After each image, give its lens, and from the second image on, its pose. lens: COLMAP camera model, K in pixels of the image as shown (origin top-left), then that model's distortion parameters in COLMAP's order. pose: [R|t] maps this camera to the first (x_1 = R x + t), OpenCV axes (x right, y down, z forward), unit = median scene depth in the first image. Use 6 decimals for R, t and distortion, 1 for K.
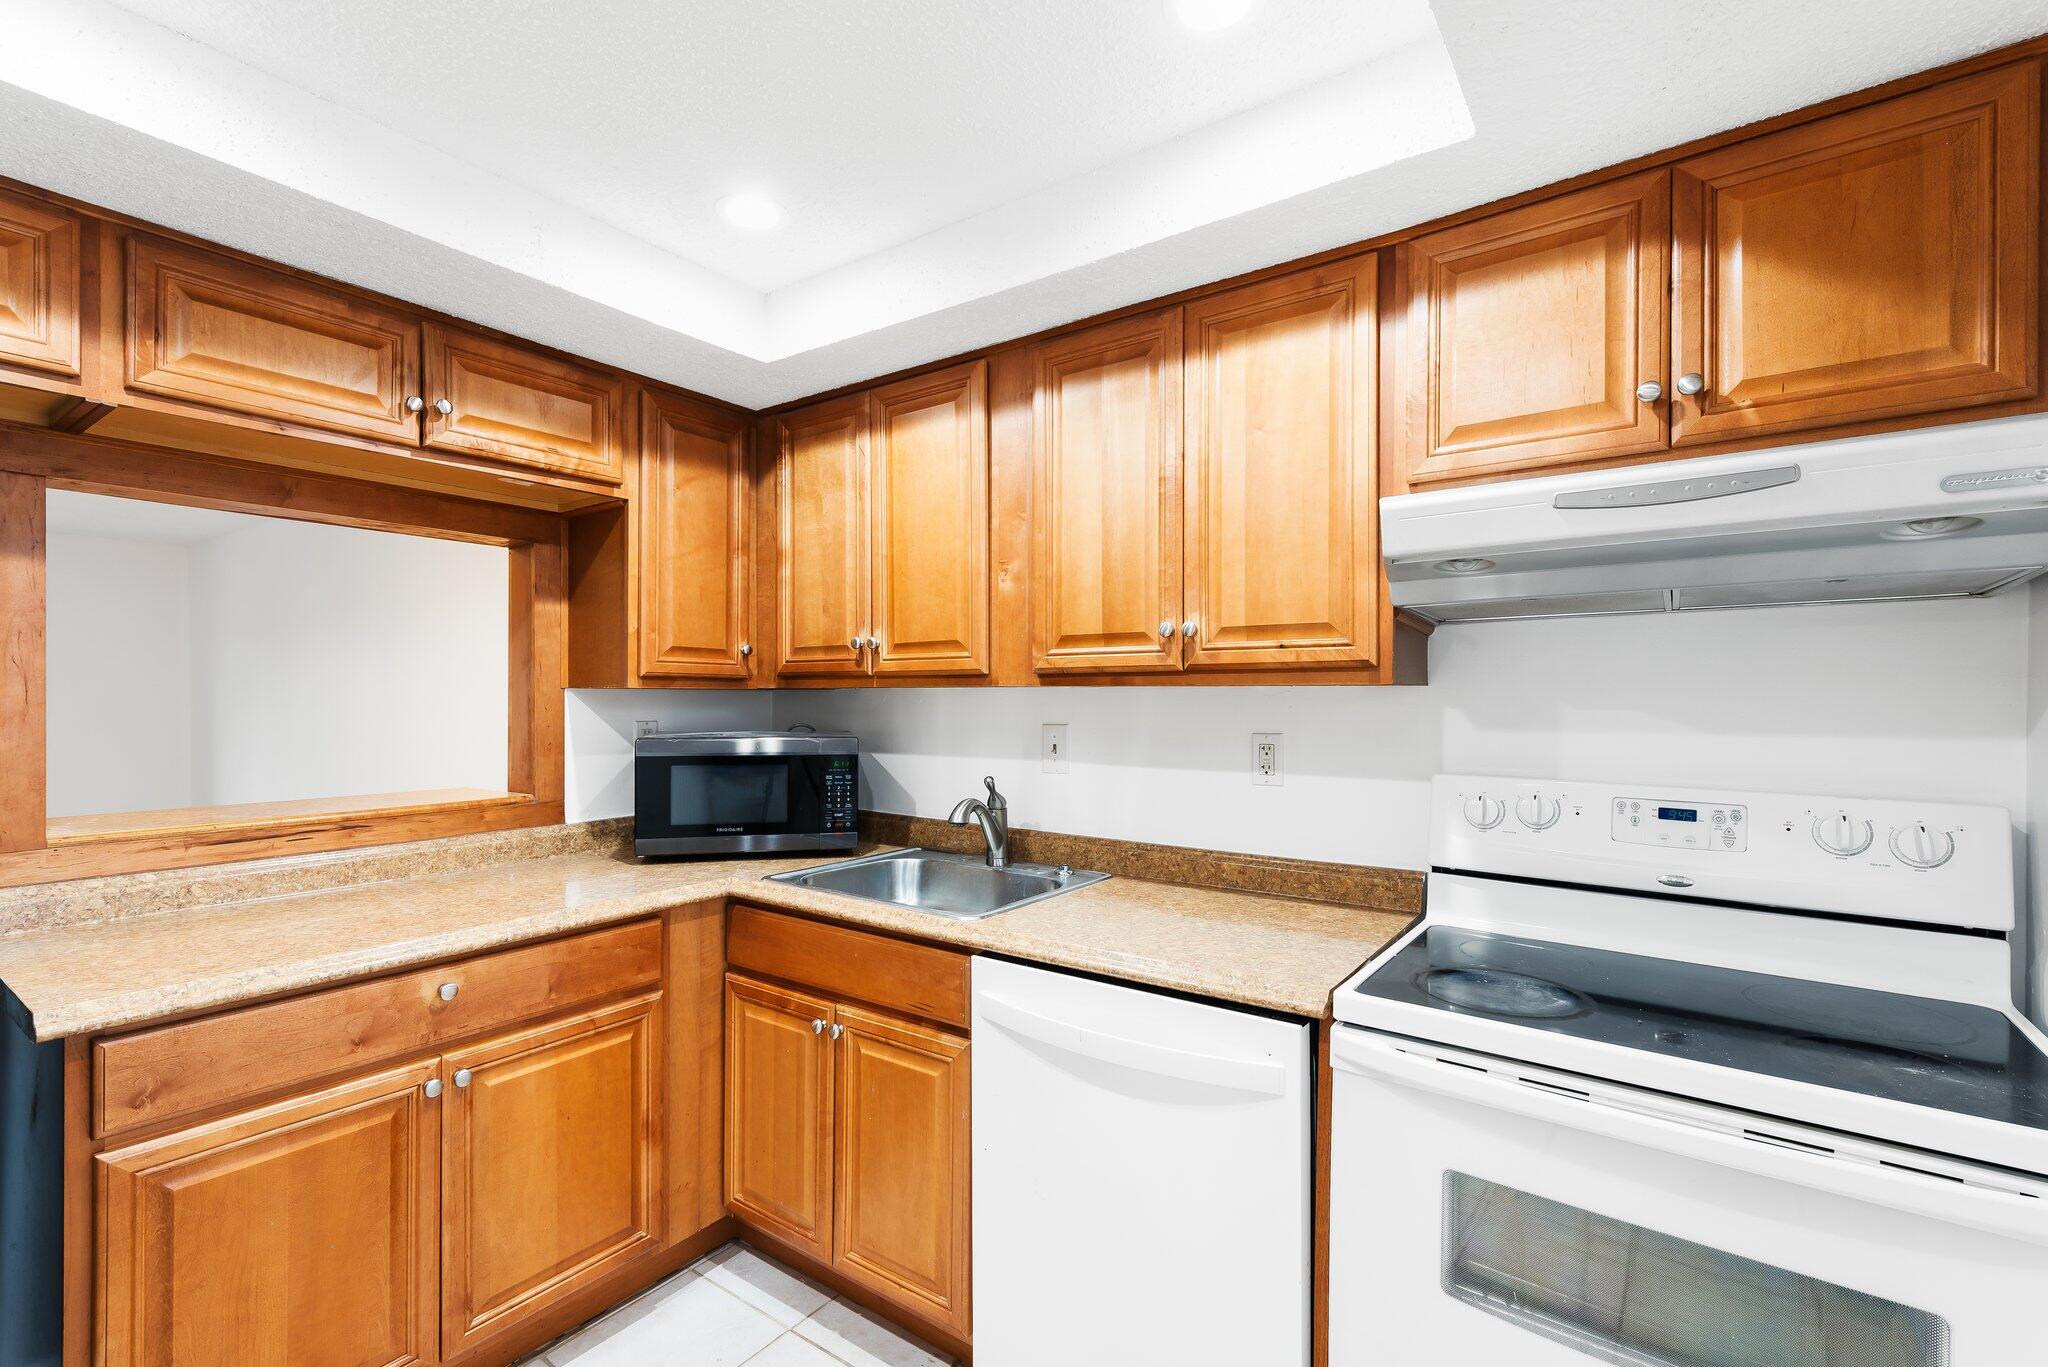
lens RADIAL K [[913.2, 0, 1023.8], [0, 913.2, 692.5], [0, 0, 1]] dist [0.003535, 0.000112]
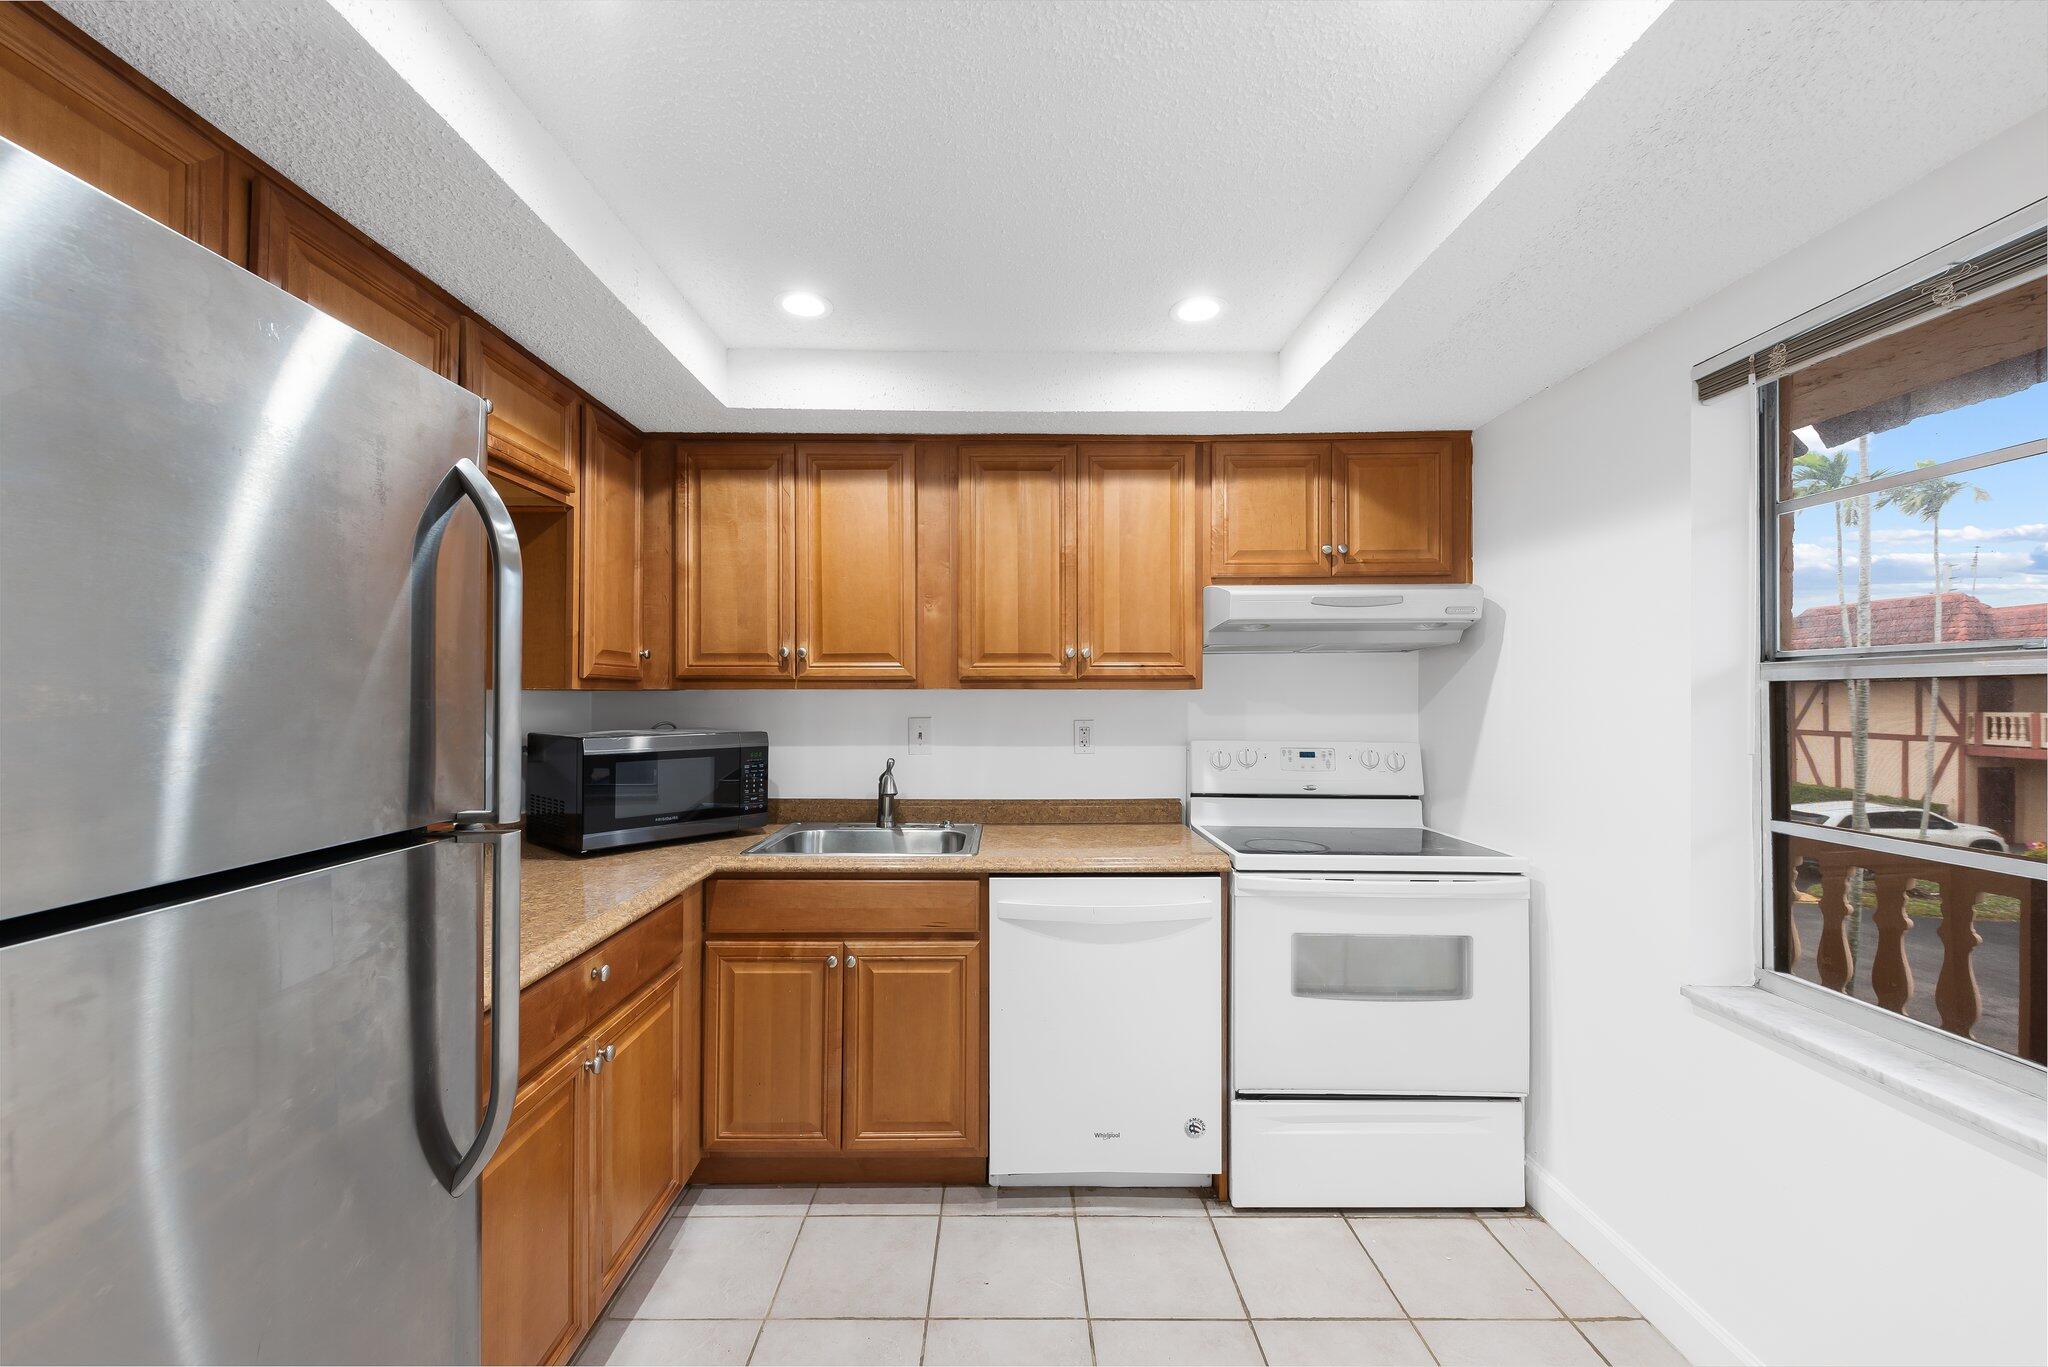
lens RADIAL K [[816.7, 0, 1021.6], [0, 816.7, 682.7], [0, 0, 1]] dist [-0.001593, -0.000156]
pose [[0.803254, 0.008473, 0.595576, -0.672609], [-0.000641, 0.999911, -0.013360, -0.000121], [-0.595636, 0.010350, 0.803188, -0.050498]]
